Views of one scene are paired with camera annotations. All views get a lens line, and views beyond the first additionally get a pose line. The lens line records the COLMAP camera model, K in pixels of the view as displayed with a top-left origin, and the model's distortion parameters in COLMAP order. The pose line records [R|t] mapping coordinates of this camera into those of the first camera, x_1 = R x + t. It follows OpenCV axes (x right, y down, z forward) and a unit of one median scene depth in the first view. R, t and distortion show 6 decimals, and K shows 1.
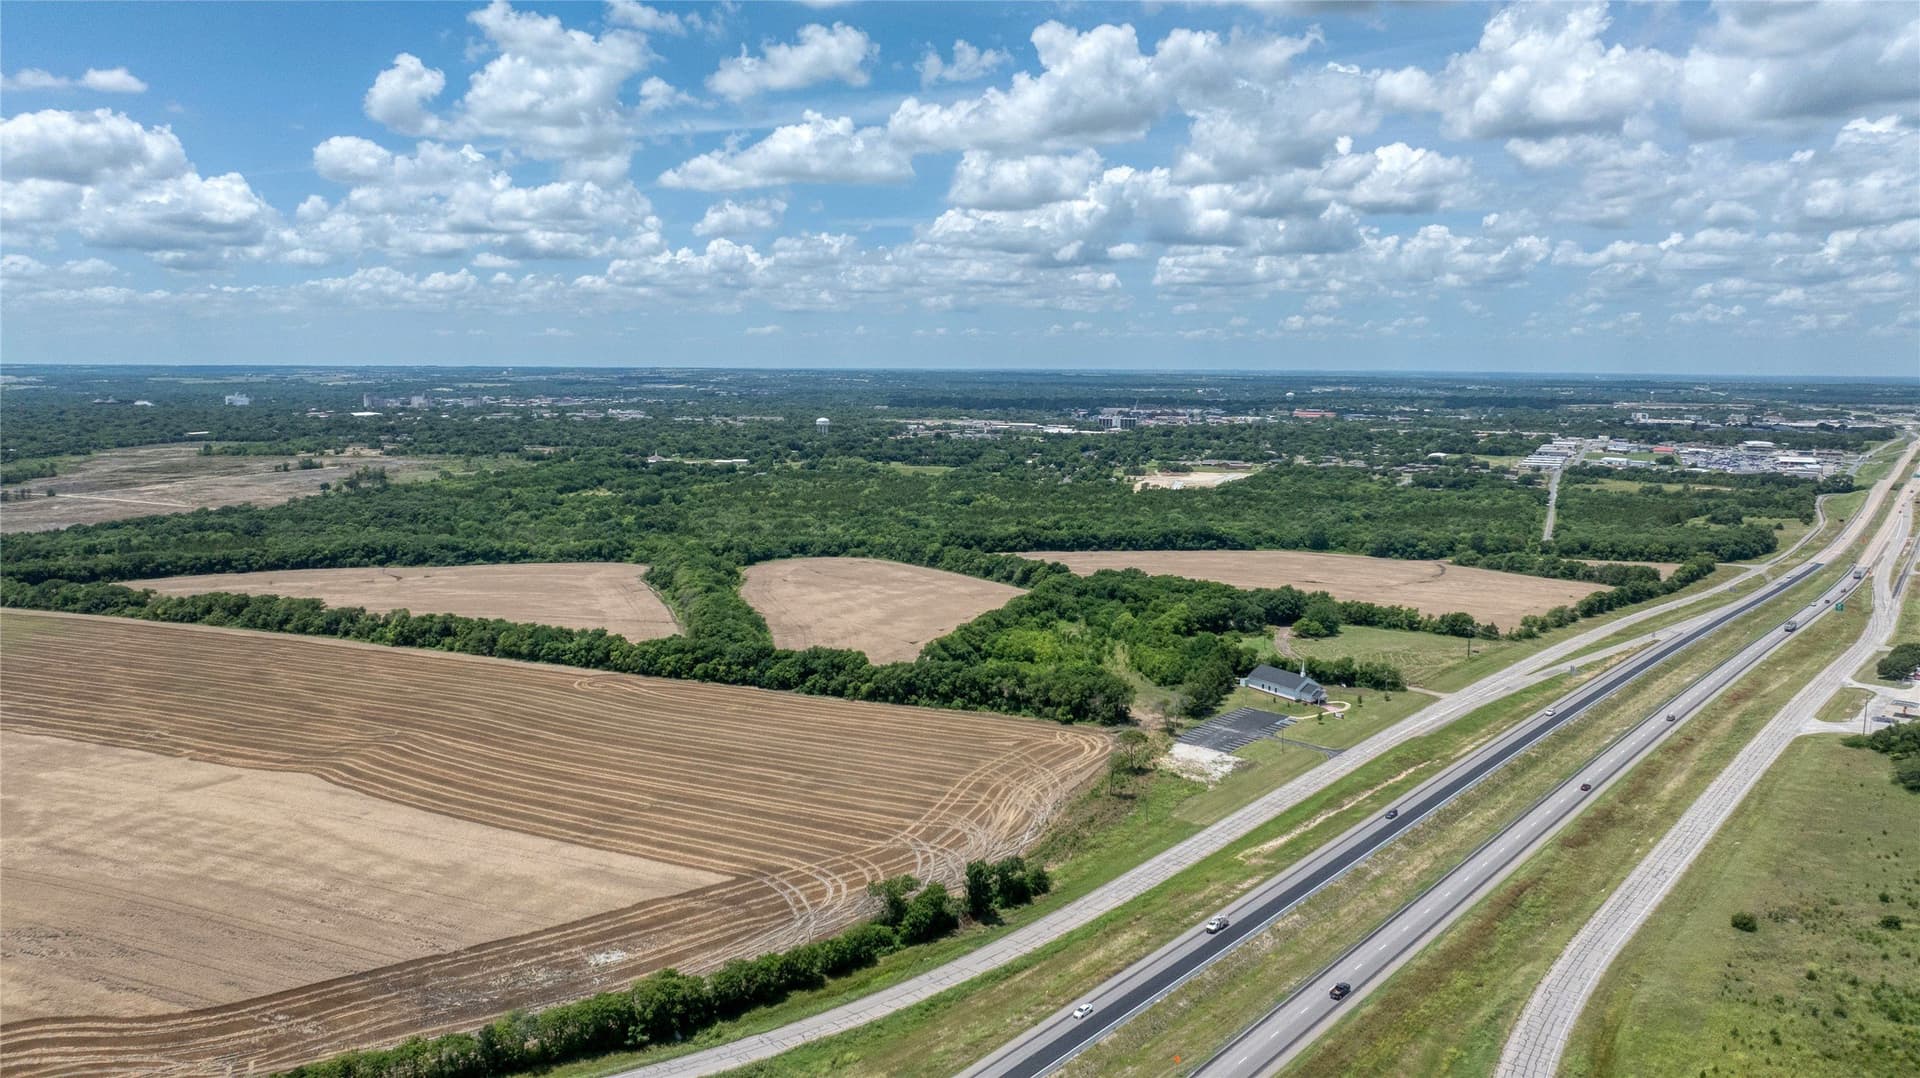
lens RADIAL K [[1348.6, 0, 958.5], [0, 1348.6, 510.2], [0, 0, 1]] dist [-0.020235, 0.022963]
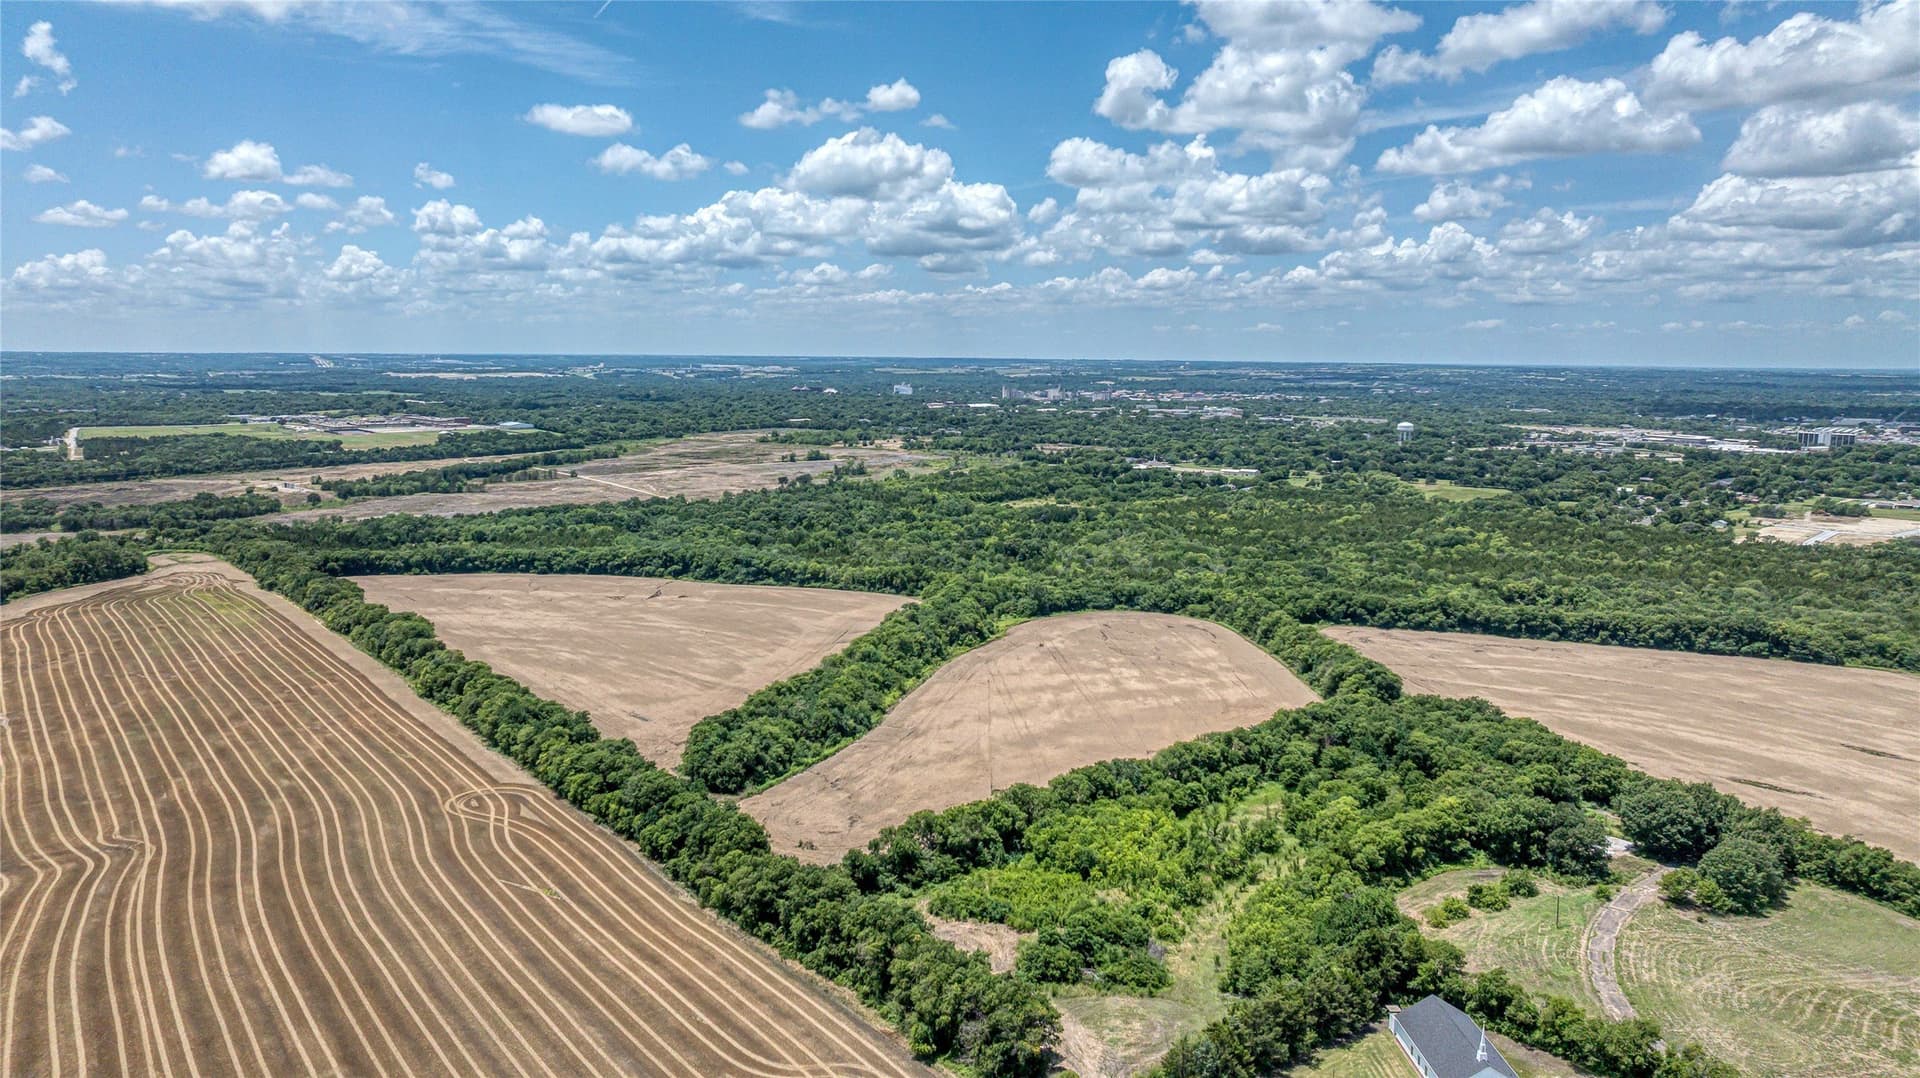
lens RADIAL K [[1348.6, 0, 977.0], [0, 1348.6, 622.1], [0, 0, 1]] dist [-0.020235, 0.022963]
pose [[0.878075, 0.095841, -0.468827, 0.307872], [-0.055944, 0.993580, 0.098335, -0.052025], [0.475241, -0.060117, 0.877799, 0.560971]]
